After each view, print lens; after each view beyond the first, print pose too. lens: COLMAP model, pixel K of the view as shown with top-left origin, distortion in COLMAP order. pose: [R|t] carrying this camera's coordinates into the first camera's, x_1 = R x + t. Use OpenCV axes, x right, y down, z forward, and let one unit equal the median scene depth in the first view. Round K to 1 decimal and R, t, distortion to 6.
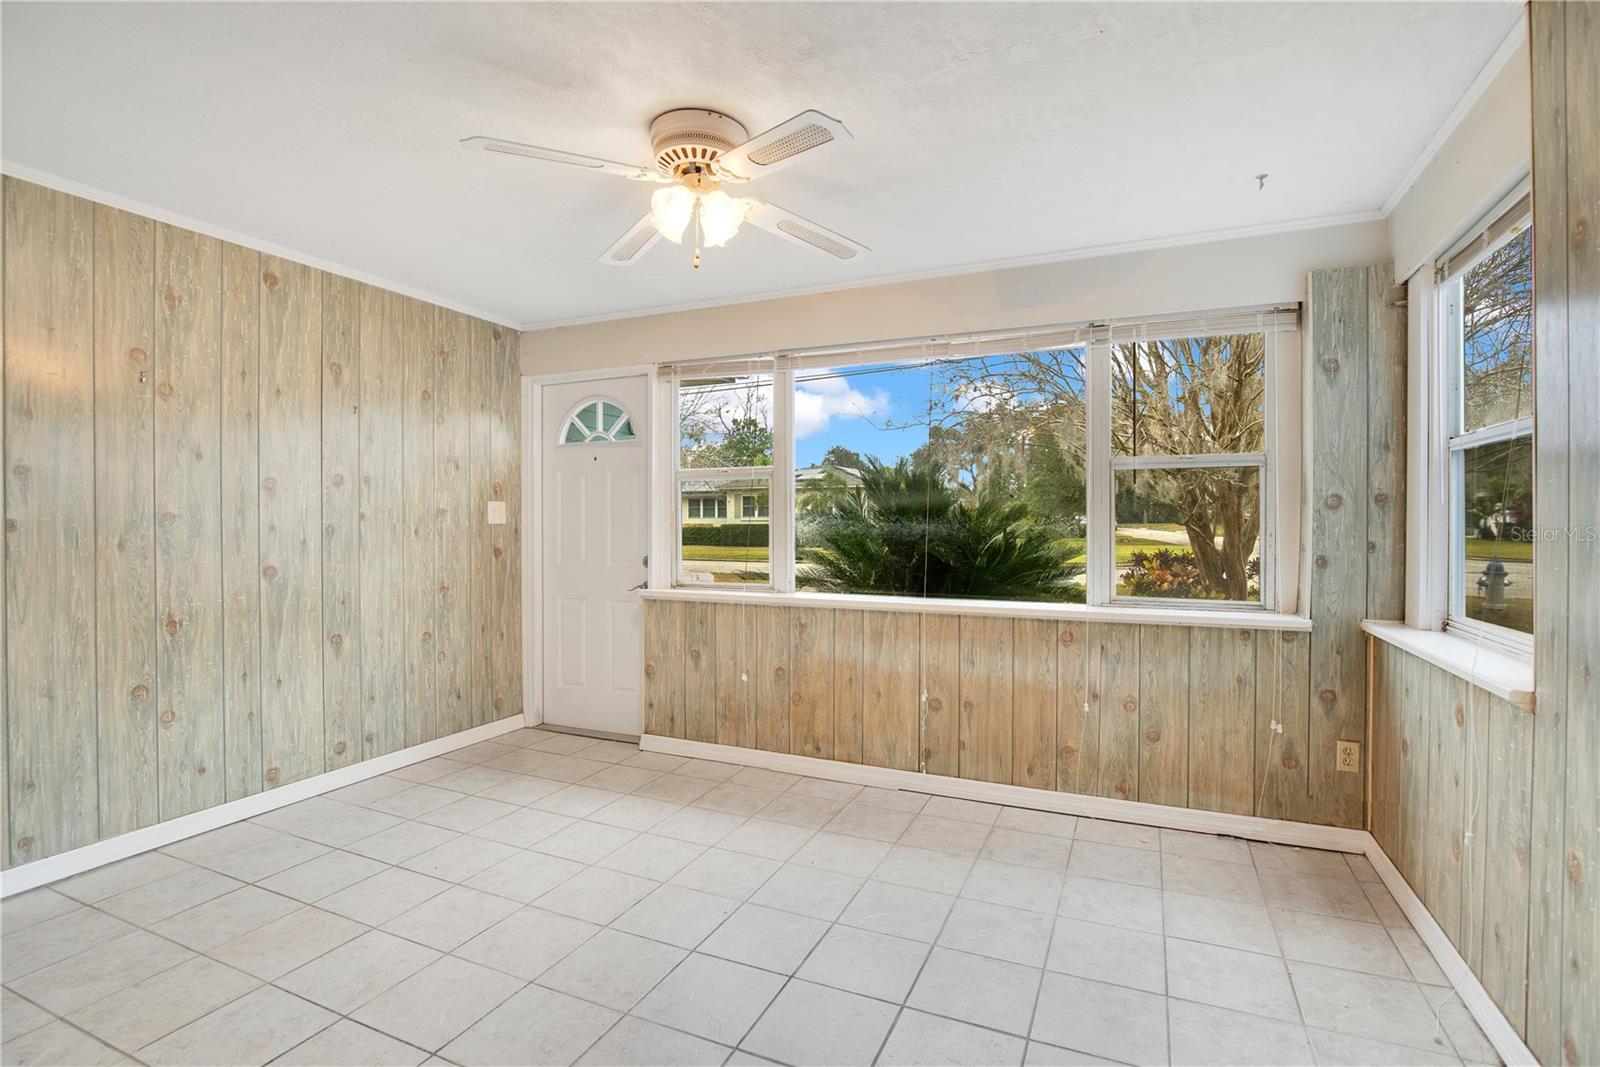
lens RADIAL K [[766.9, 0, 800.0], [0, 766.9, 533.5], [0, 0, 1]] dist [-0.028403, 0.000163]
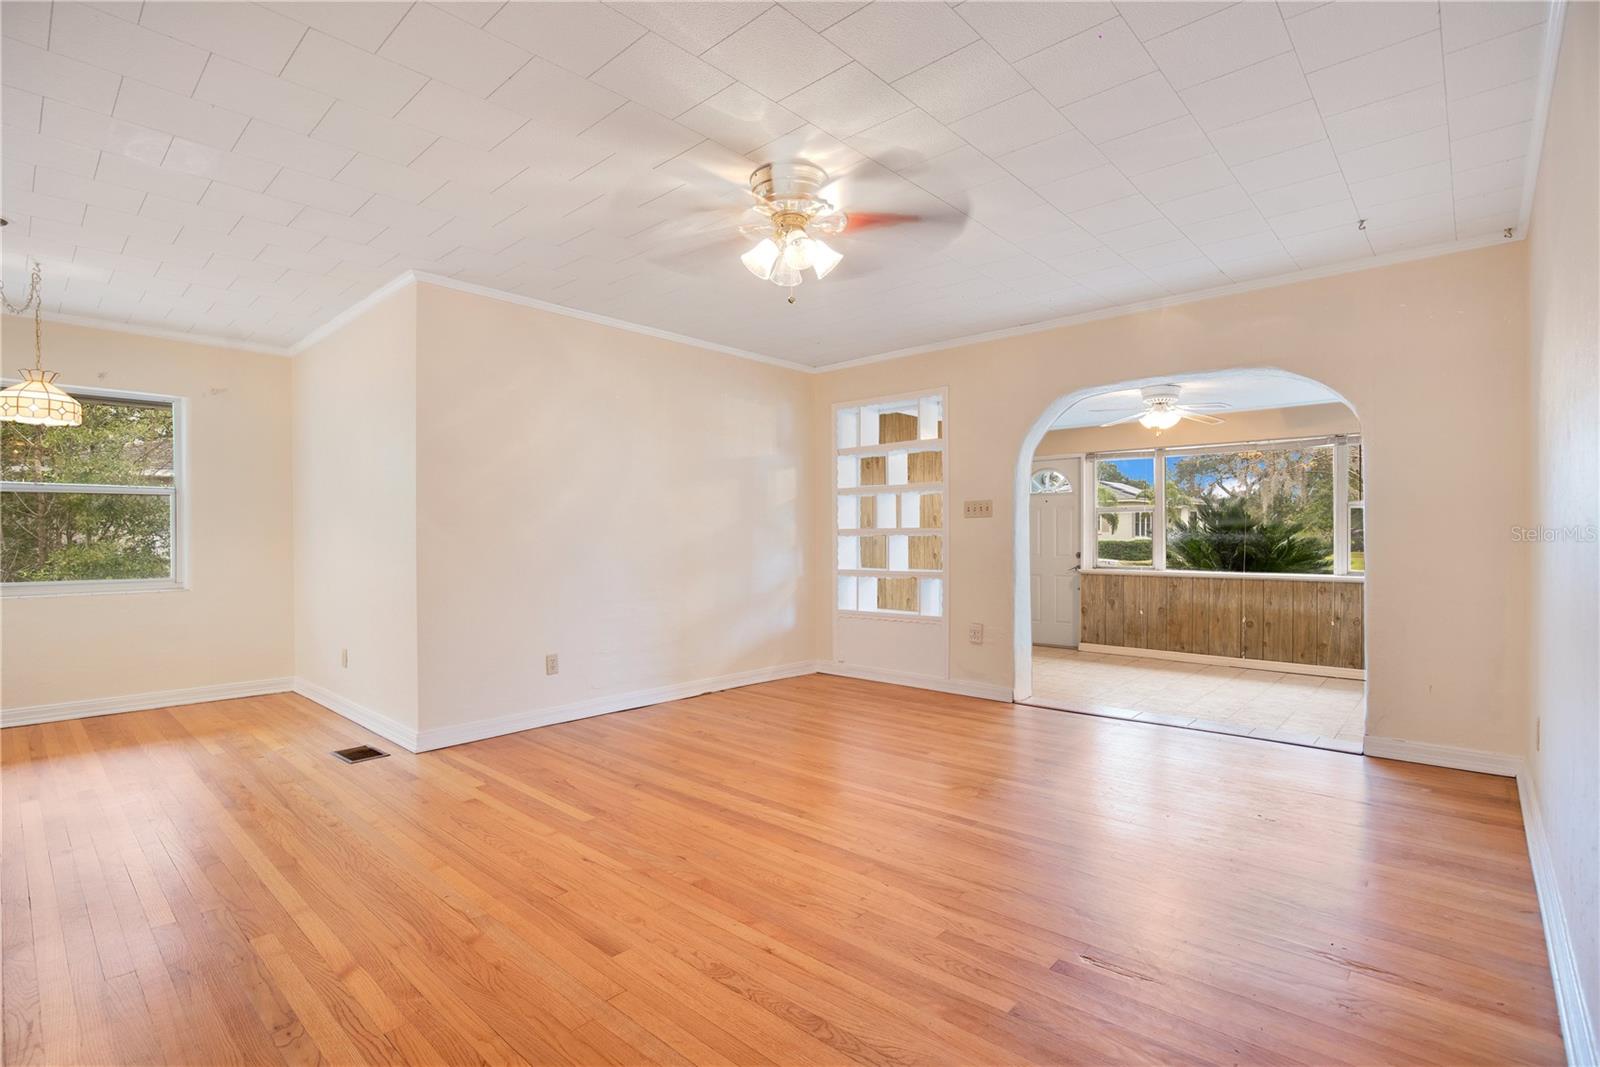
lens RADIAL K [[748.5, 0, 811.4], [0, 748.5, 544.8], [0, 0, 1]] dist [-0.031015, 0.000027]
pose [[0.953039, 0.000824, -0.302848, -0.312213], [-0.001449, 0.999997, -0.001837, 0.017451], [0.302845, 0.002190, 0.953037, -1.132676]]
